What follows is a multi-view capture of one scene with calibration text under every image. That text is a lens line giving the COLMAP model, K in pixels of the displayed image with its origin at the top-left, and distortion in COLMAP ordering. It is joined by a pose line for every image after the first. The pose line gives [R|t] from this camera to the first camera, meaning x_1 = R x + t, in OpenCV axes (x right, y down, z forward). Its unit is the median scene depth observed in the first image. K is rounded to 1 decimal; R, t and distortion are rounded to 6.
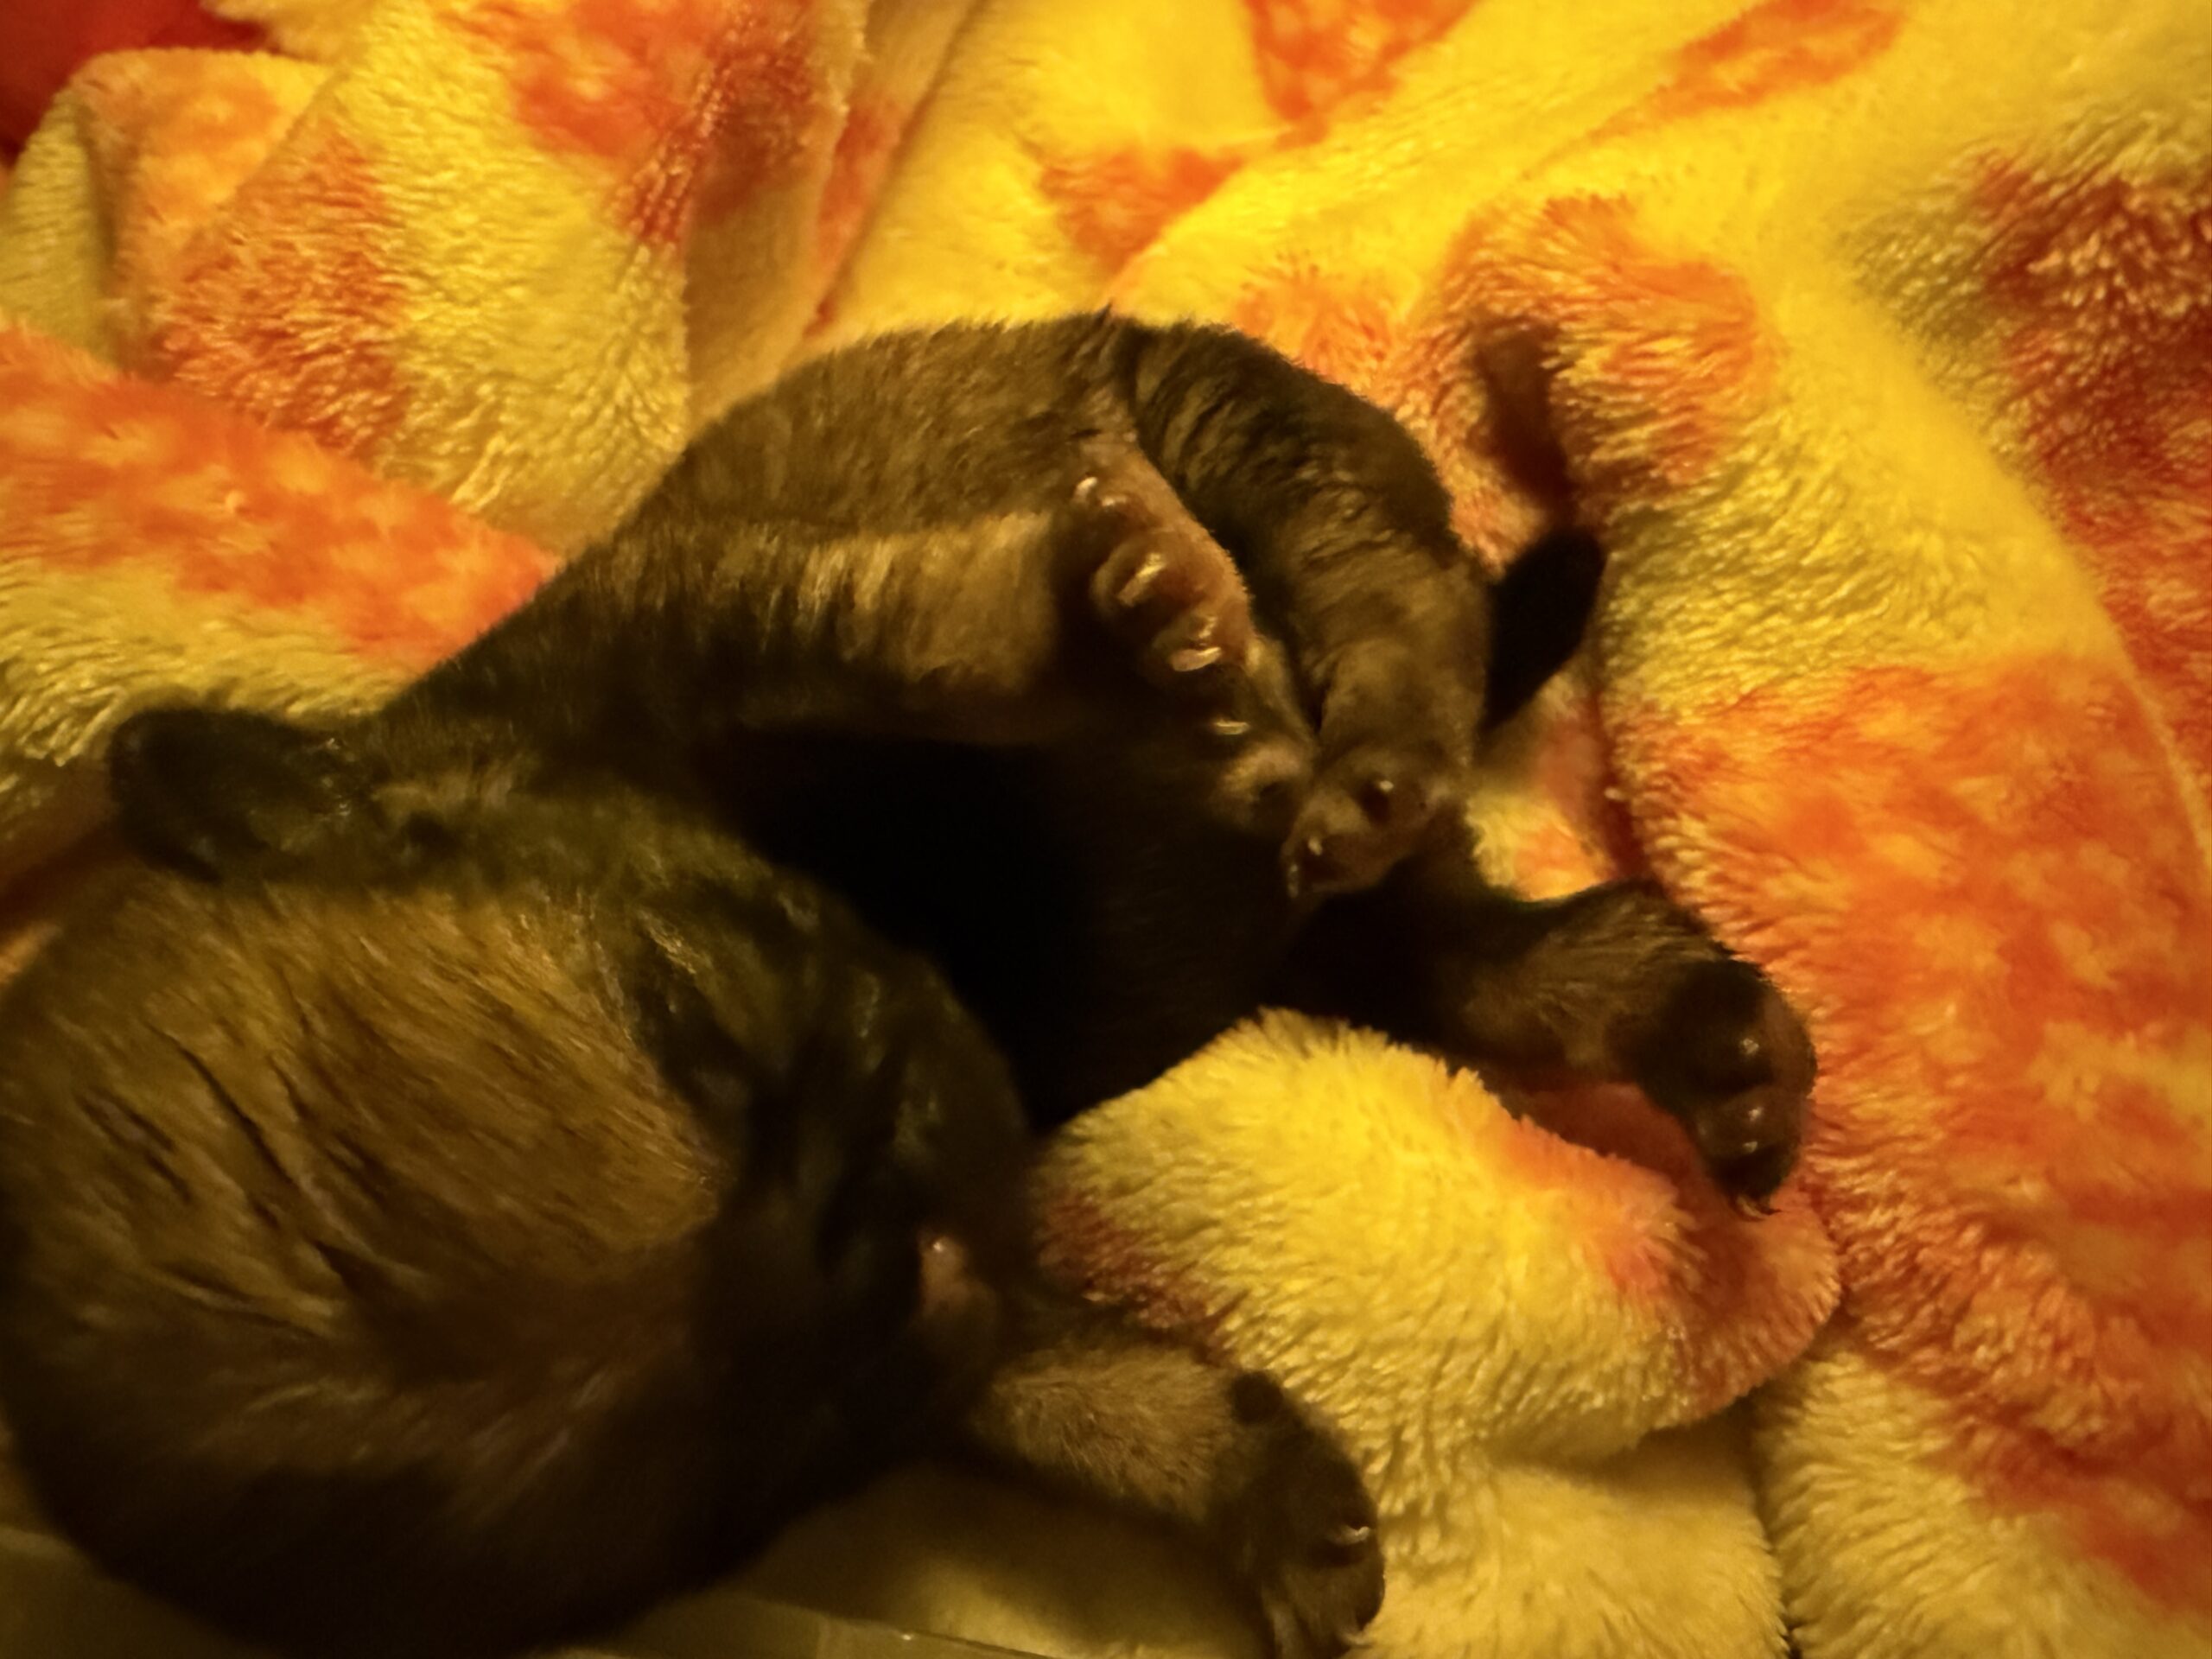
lens RADIAL K [[1554.0, 0, 1106.0], [0, 1554.0, 829.5], [0, 0, 1]] dist [0.001737, 0.001858]
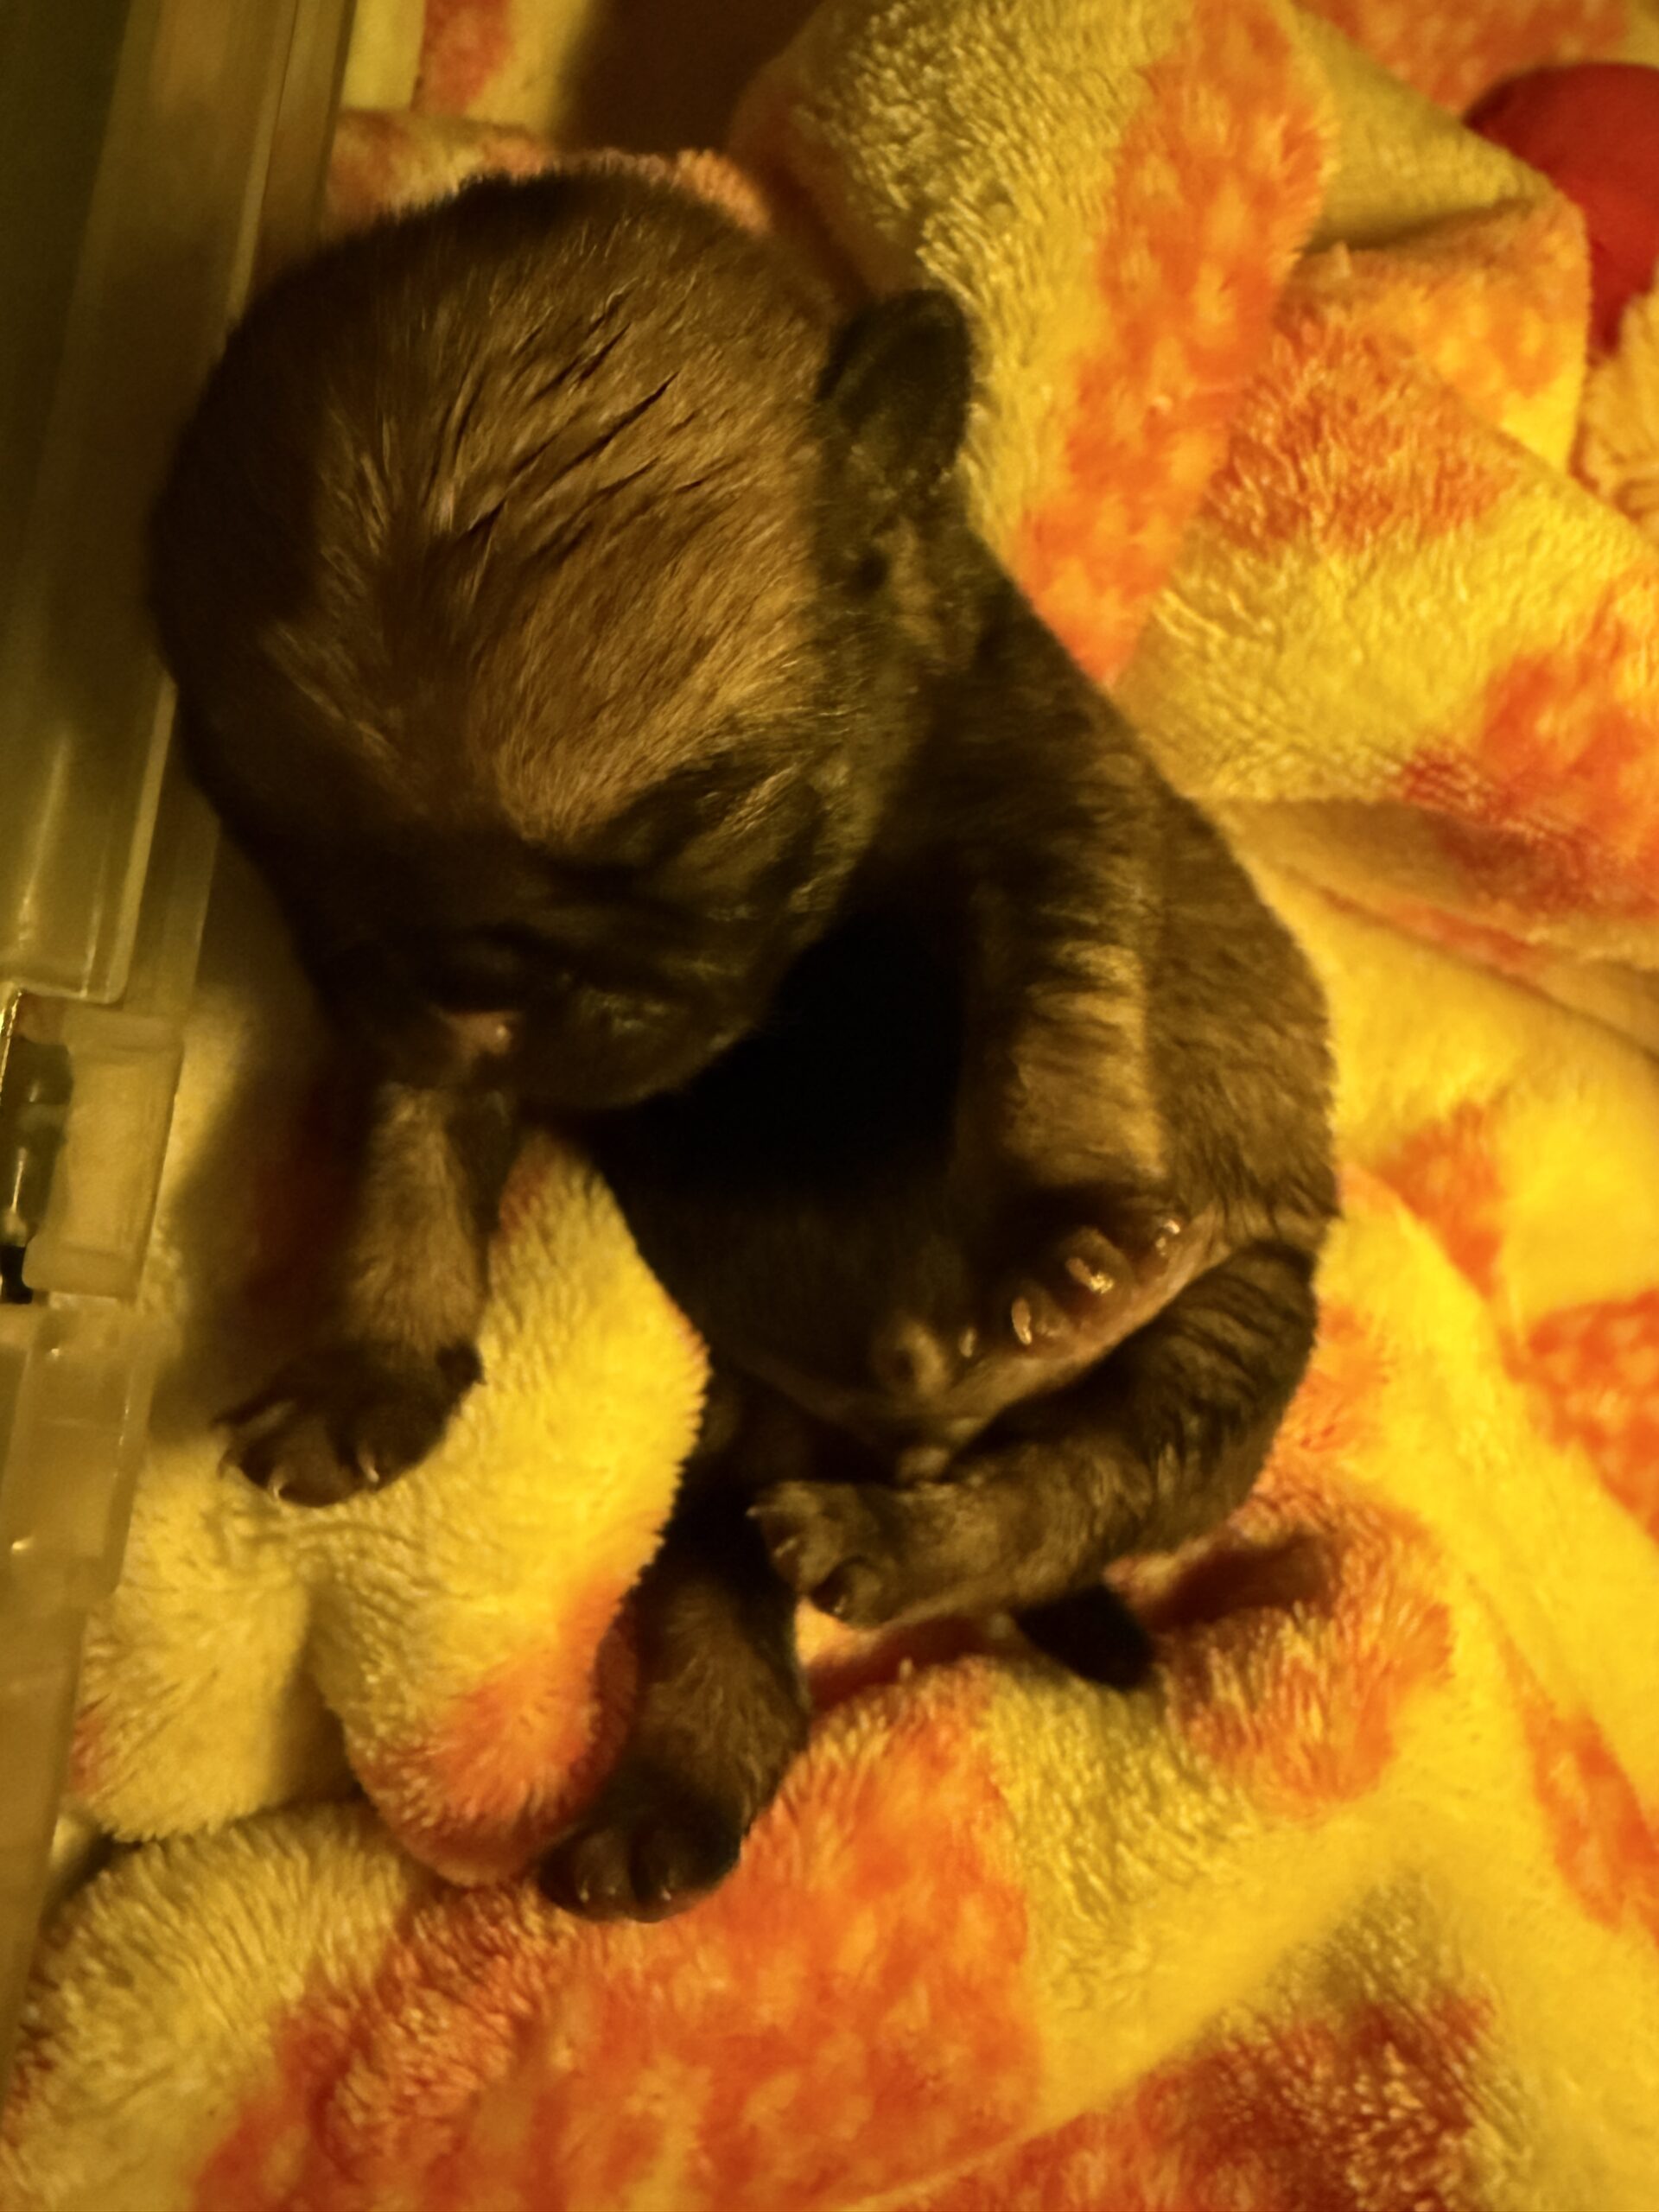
lens RADIAL K [[1549.7, 0, 829.5], [0, 1549.7, 1106.0], [0, 0, 1]] dist [0.000080, 0.005237]
pose [[0.011707, 0.999875, 0.010600, -0.087861], [-0.999906, 0.011630, 0.007291, 0.019912], [0.007167, -0.010684, 0.999917, -0.095028]]
